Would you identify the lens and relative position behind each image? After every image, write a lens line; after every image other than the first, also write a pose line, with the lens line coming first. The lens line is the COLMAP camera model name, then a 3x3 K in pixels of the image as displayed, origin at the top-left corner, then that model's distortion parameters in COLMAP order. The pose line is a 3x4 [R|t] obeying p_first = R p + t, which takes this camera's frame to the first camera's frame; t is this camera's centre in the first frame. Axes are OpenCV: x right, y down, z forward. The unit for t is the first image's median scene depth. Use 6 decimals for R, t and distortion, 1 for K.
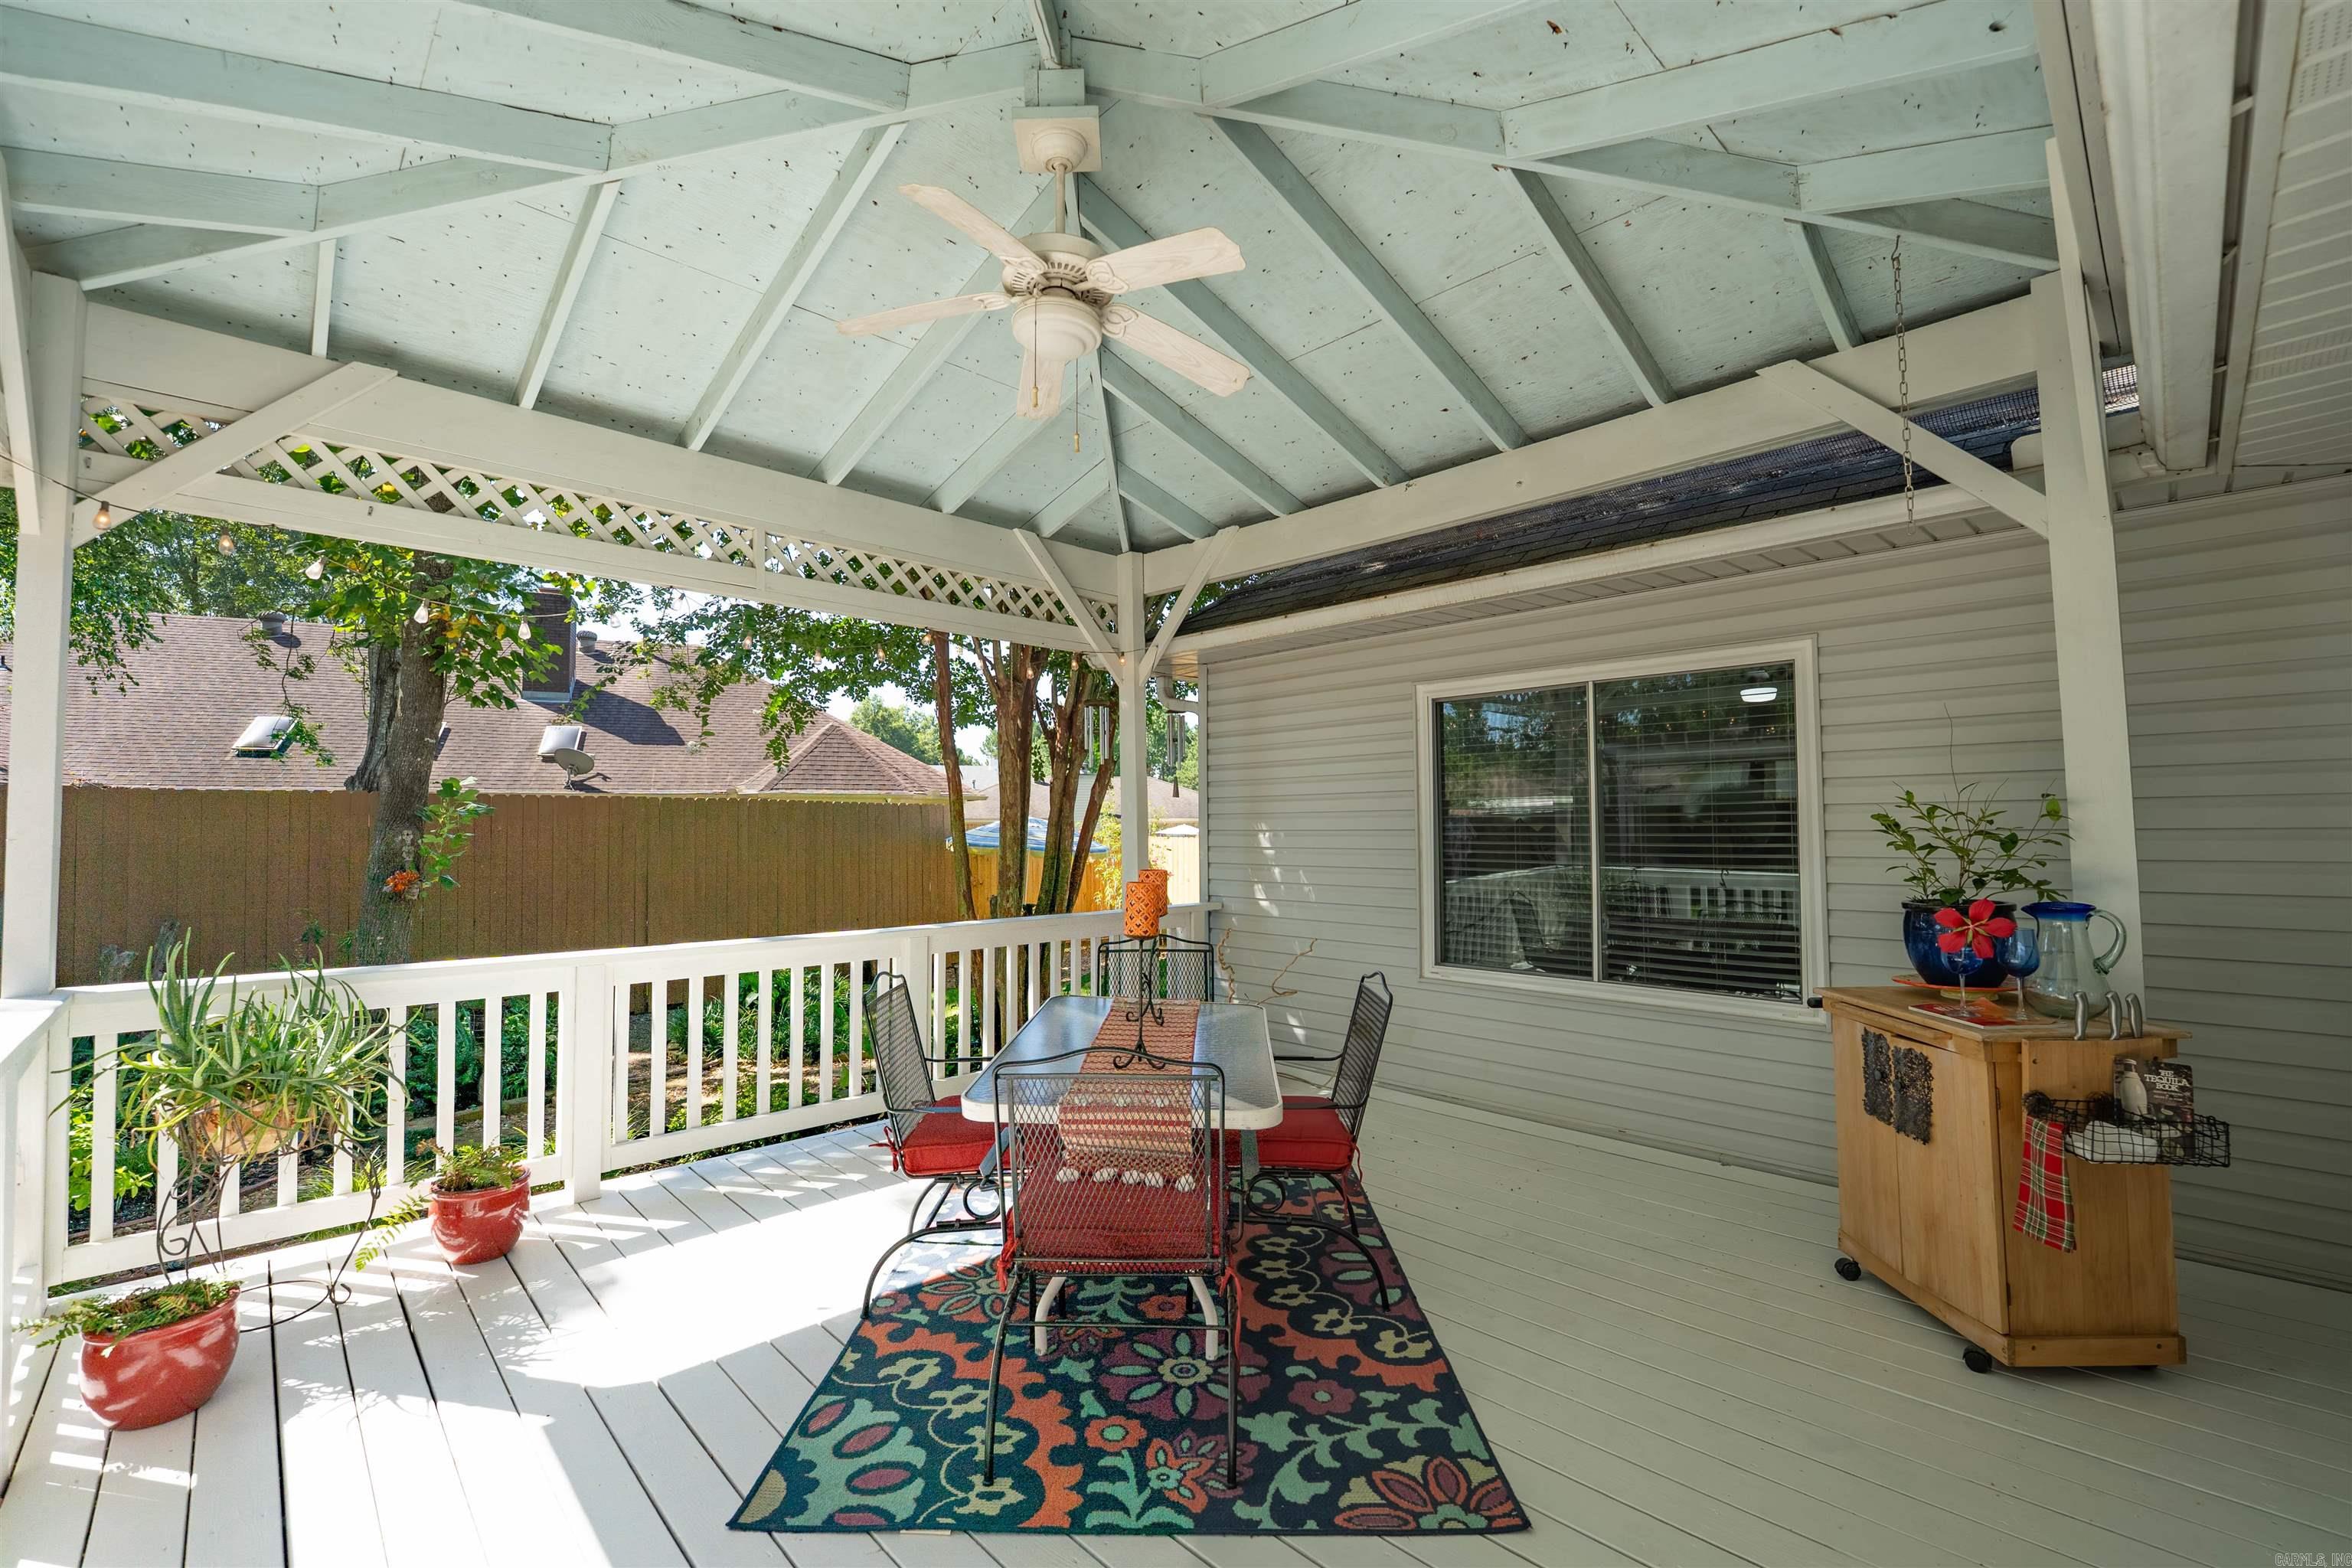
lens RADIAL K [[983.0, 0, 1183.0], [0, 983.0, 786.6], [0, 0, 1]] dist [-0.034134, 0.006317]
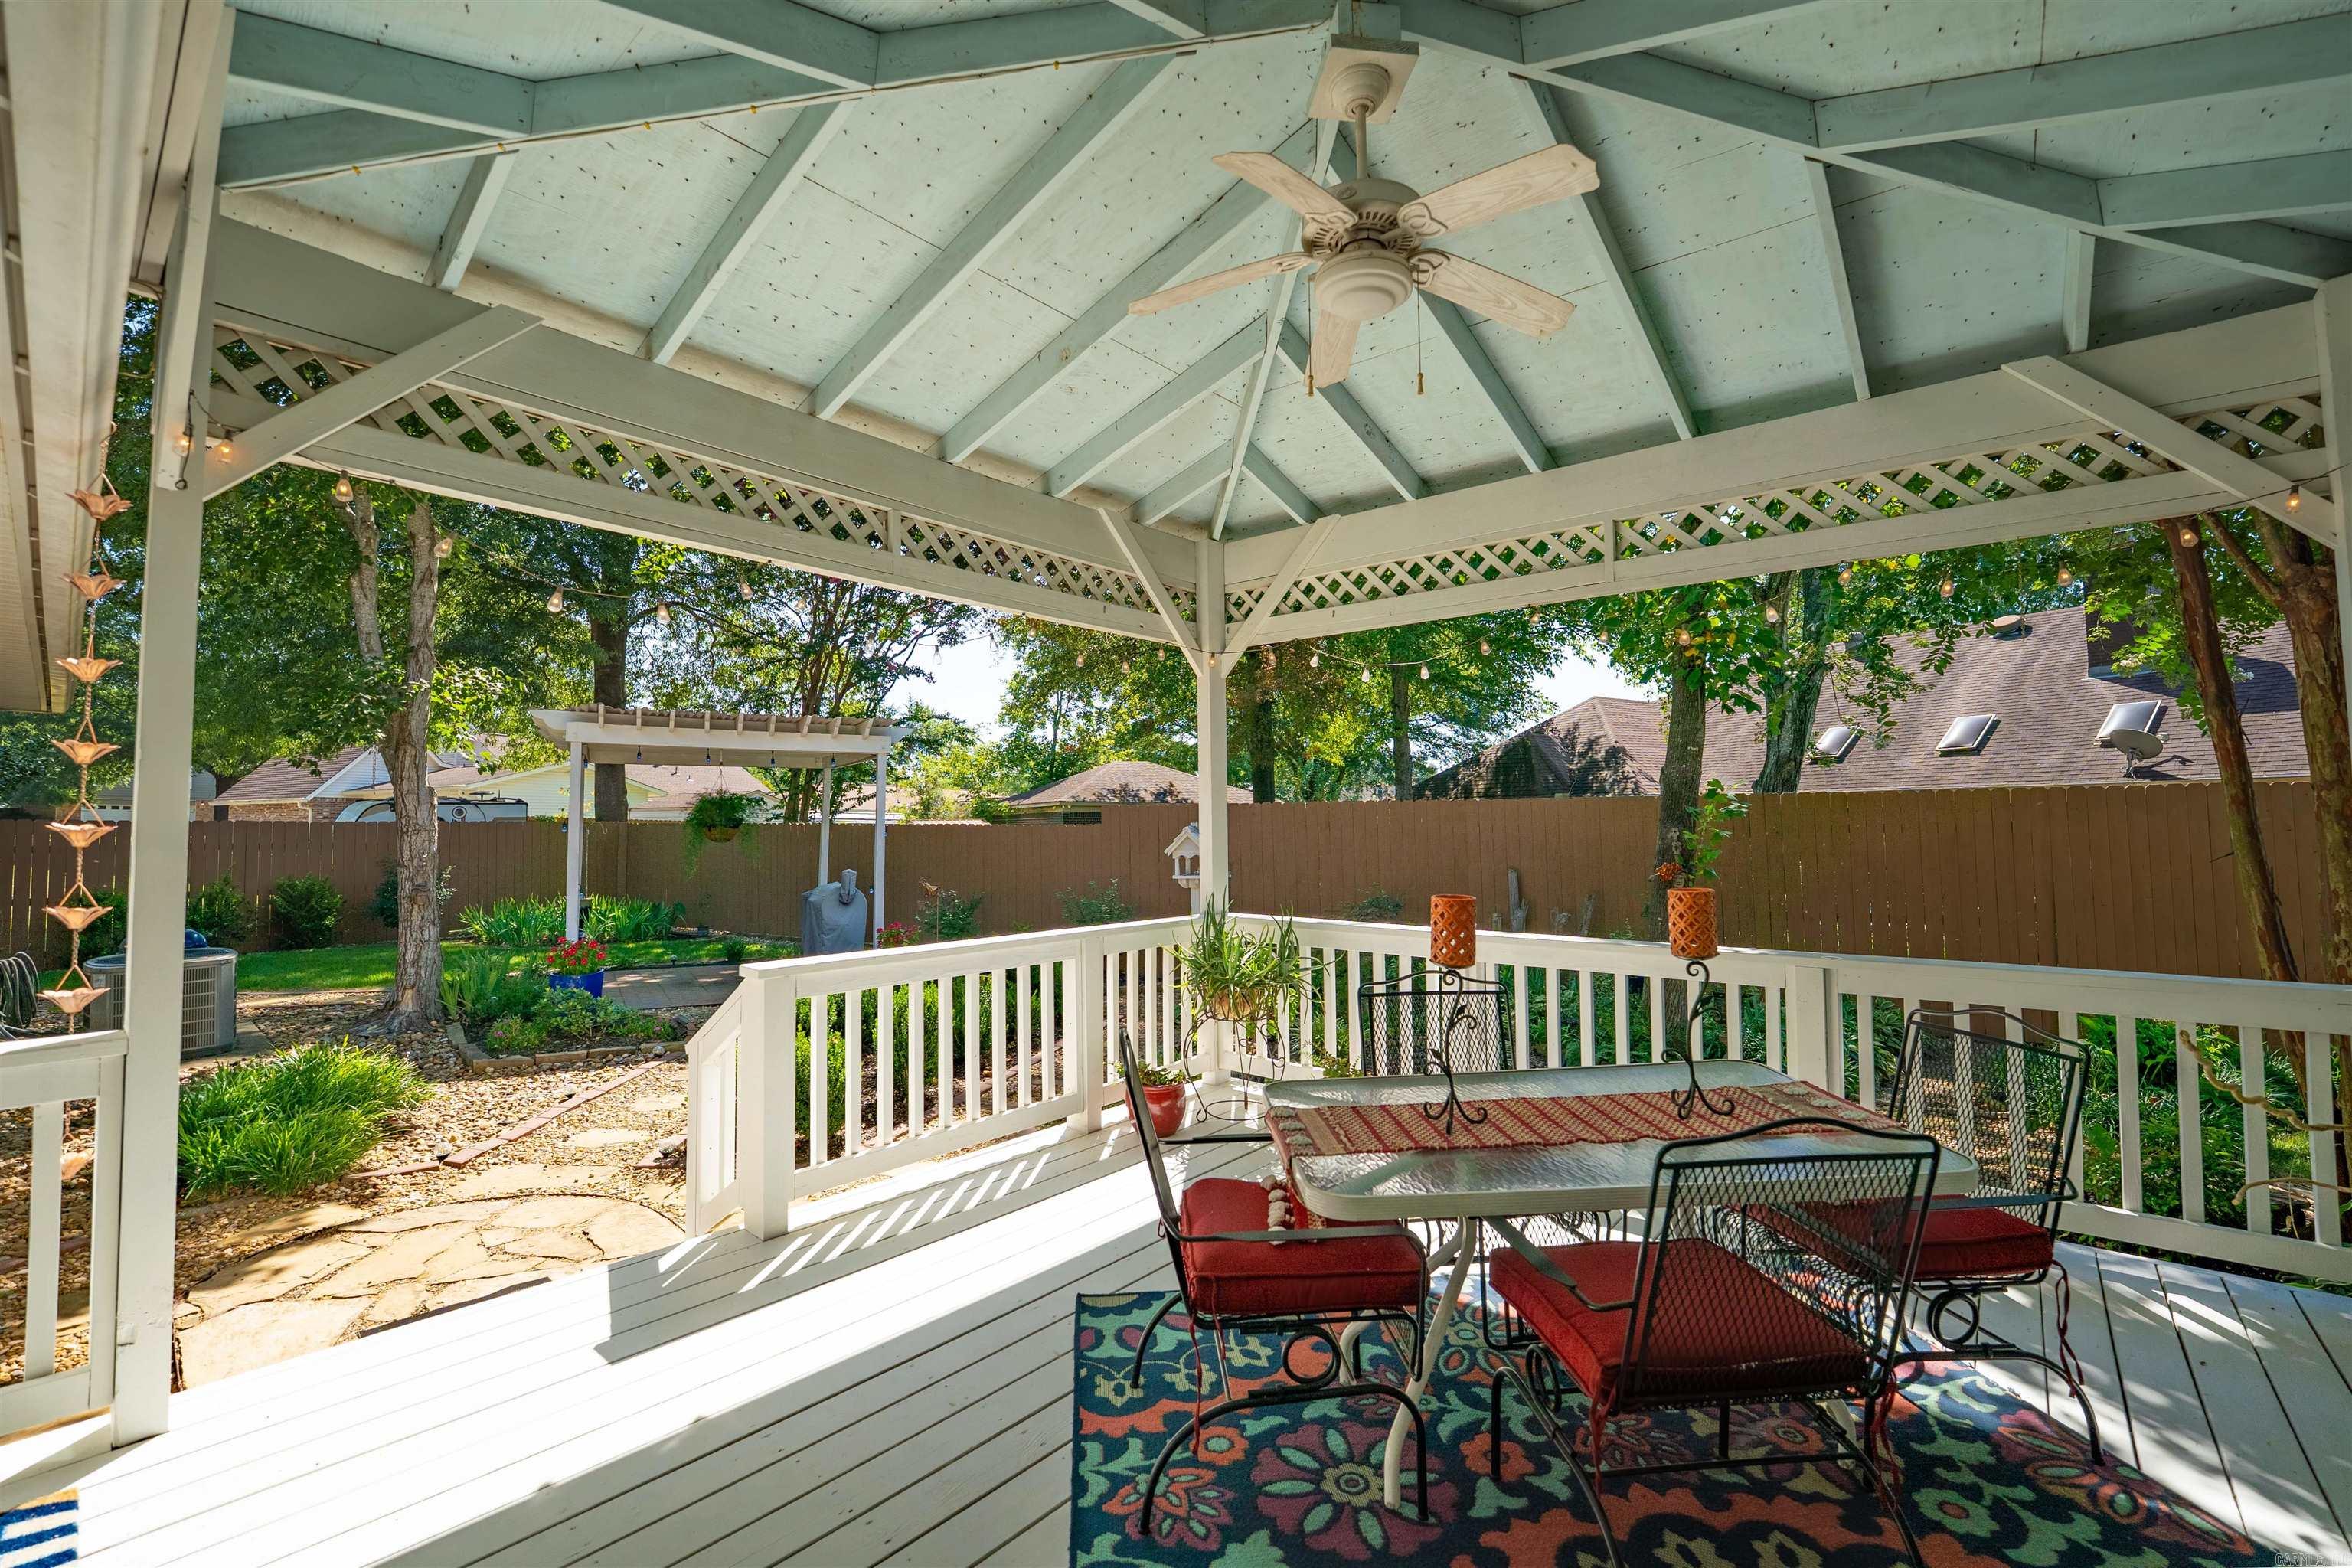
lens RADIAL K [[983.0, 0, 1183.0], [0, 983.0, 786.6], [0, 0, 1]] dist [-0.034134, 0.006317]
pose [[0.102474, -0.037205, -0.994040, 0.269231], [0.041944, 0.998573, -0.033051, 0.008562], [0.993851, -0.038307, 0.103888, 0.256755]]
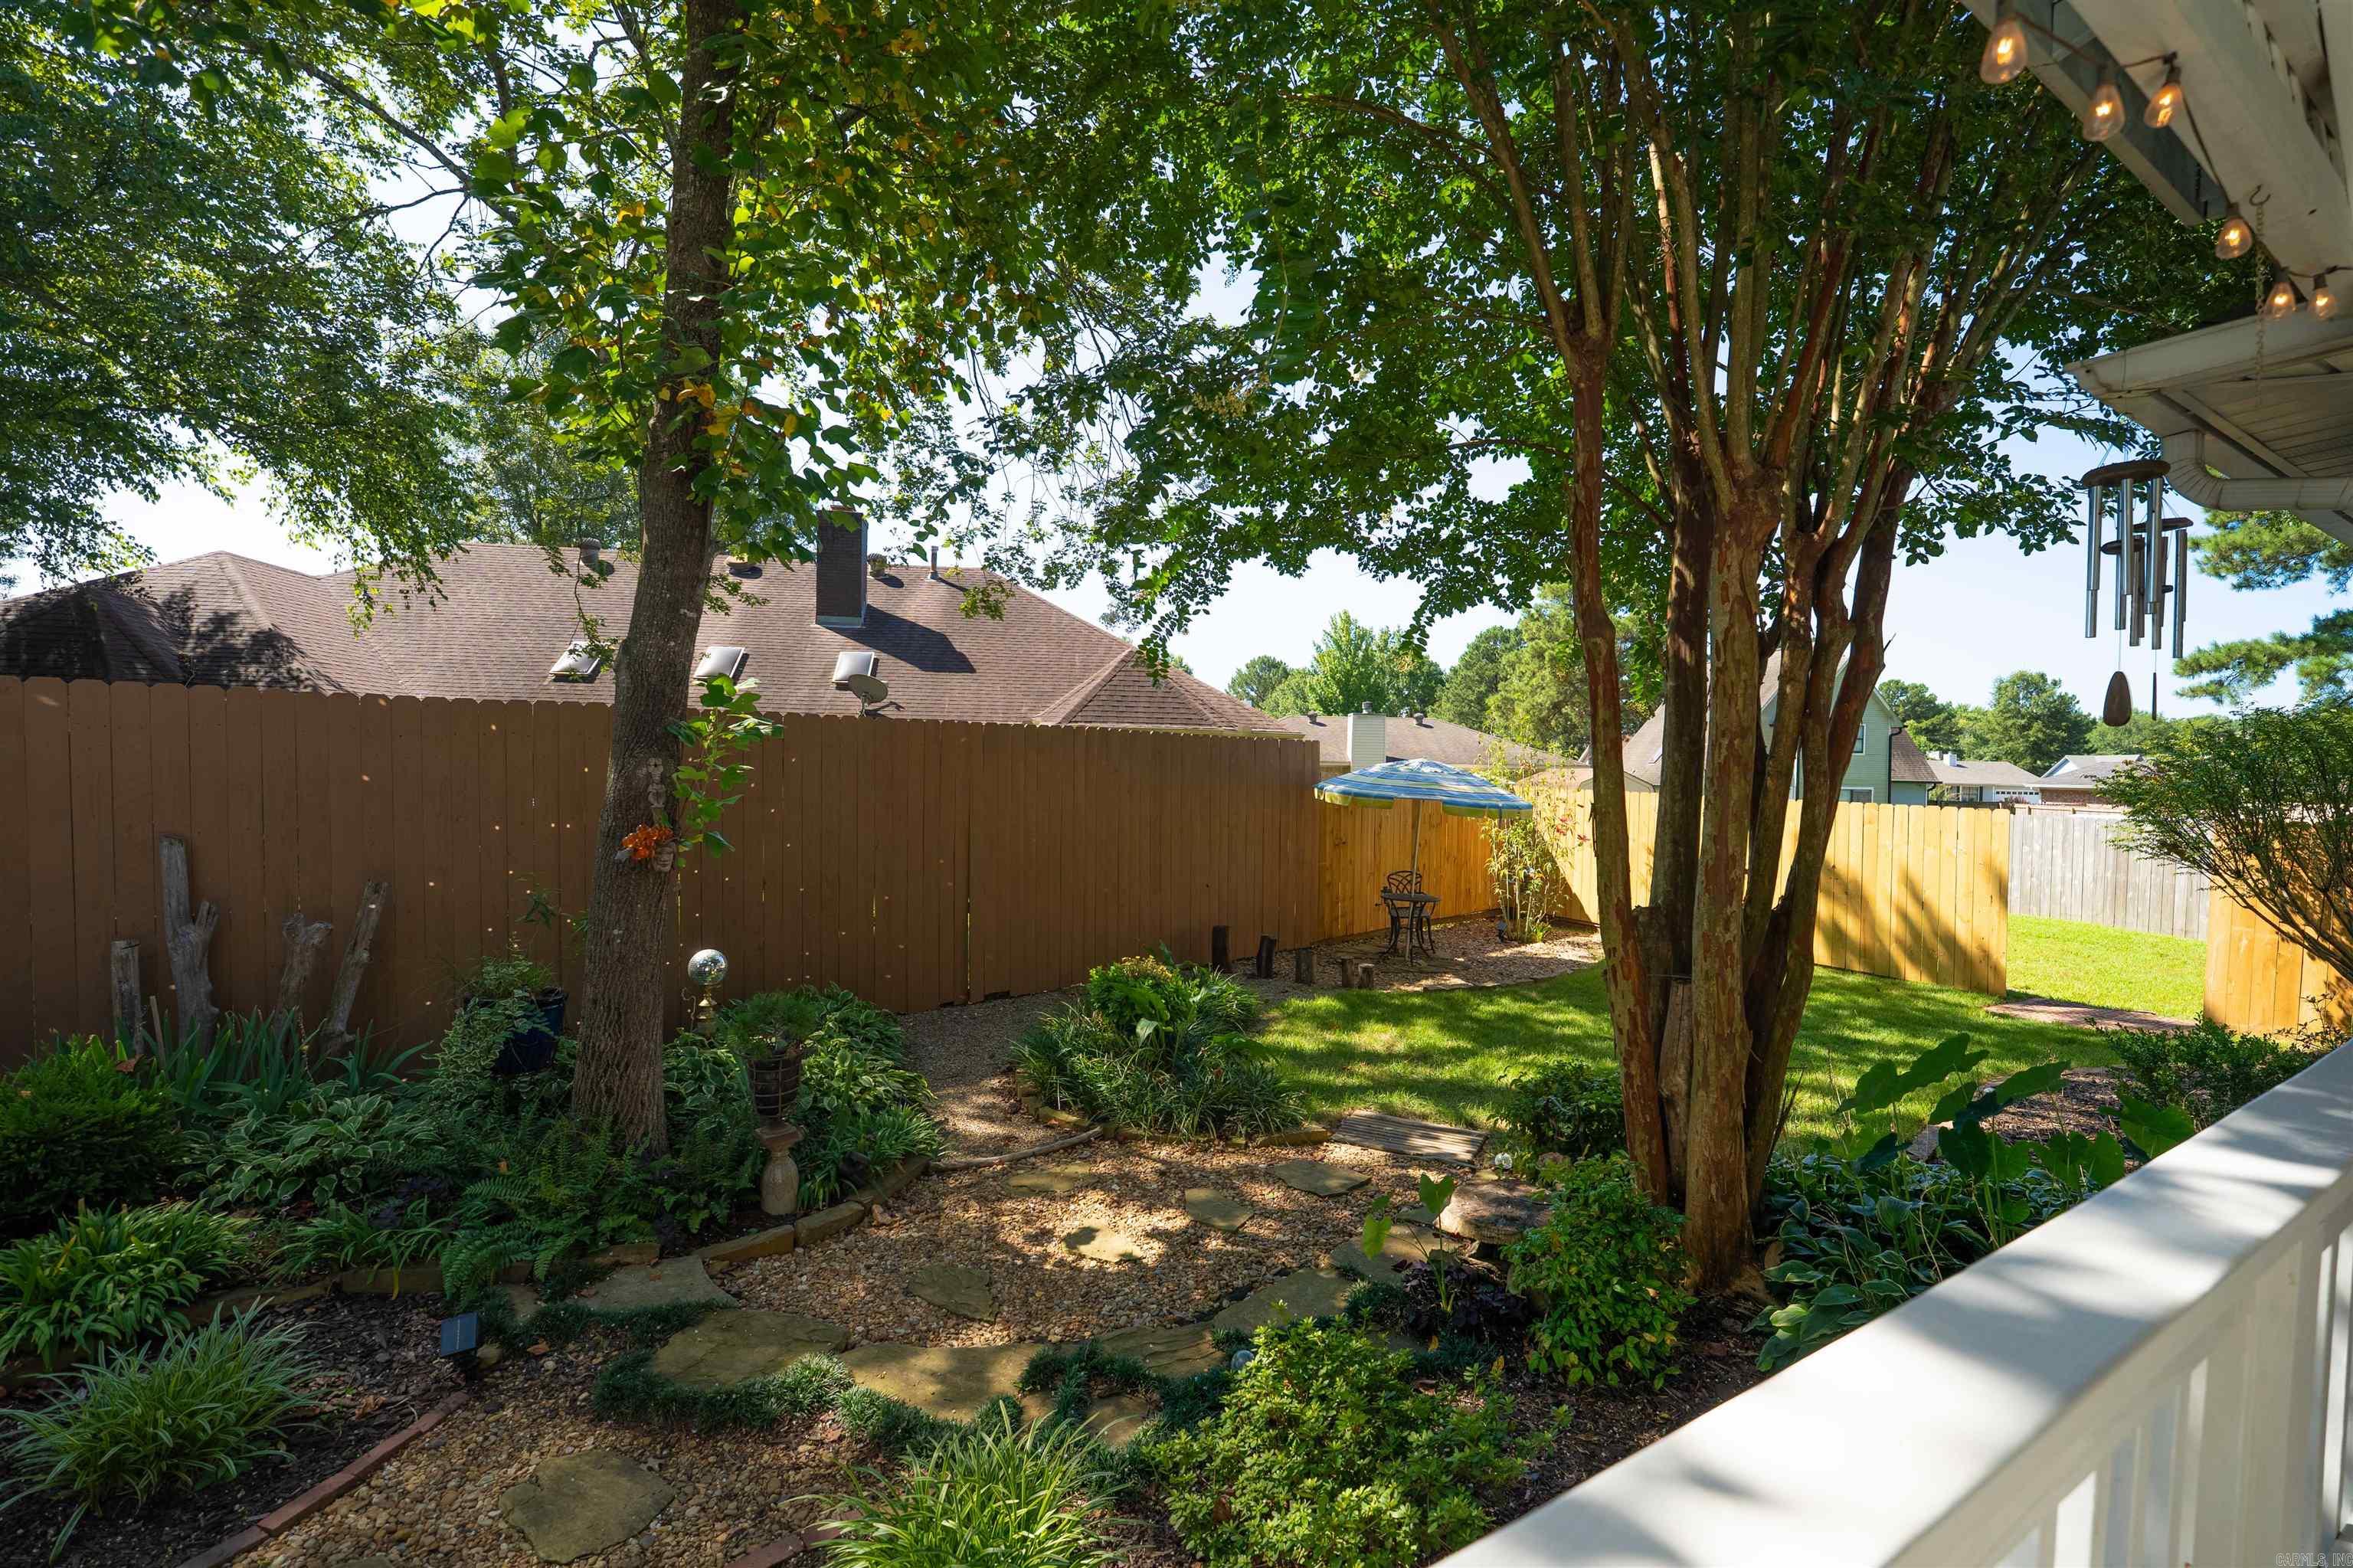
lens RADIAL K [[983.4, 0, 1183.5], [0, 983.4, 786.6], [0, 0, 1]] dist [-0.034134, 0.006317]
pose [[0.971391, 0.026661, -0.235984, -0.296855], [-0.013025, 0.998164, 0.059154, 0.020032], [0.237128, -0.054388, 0.969955, 0.426377]]
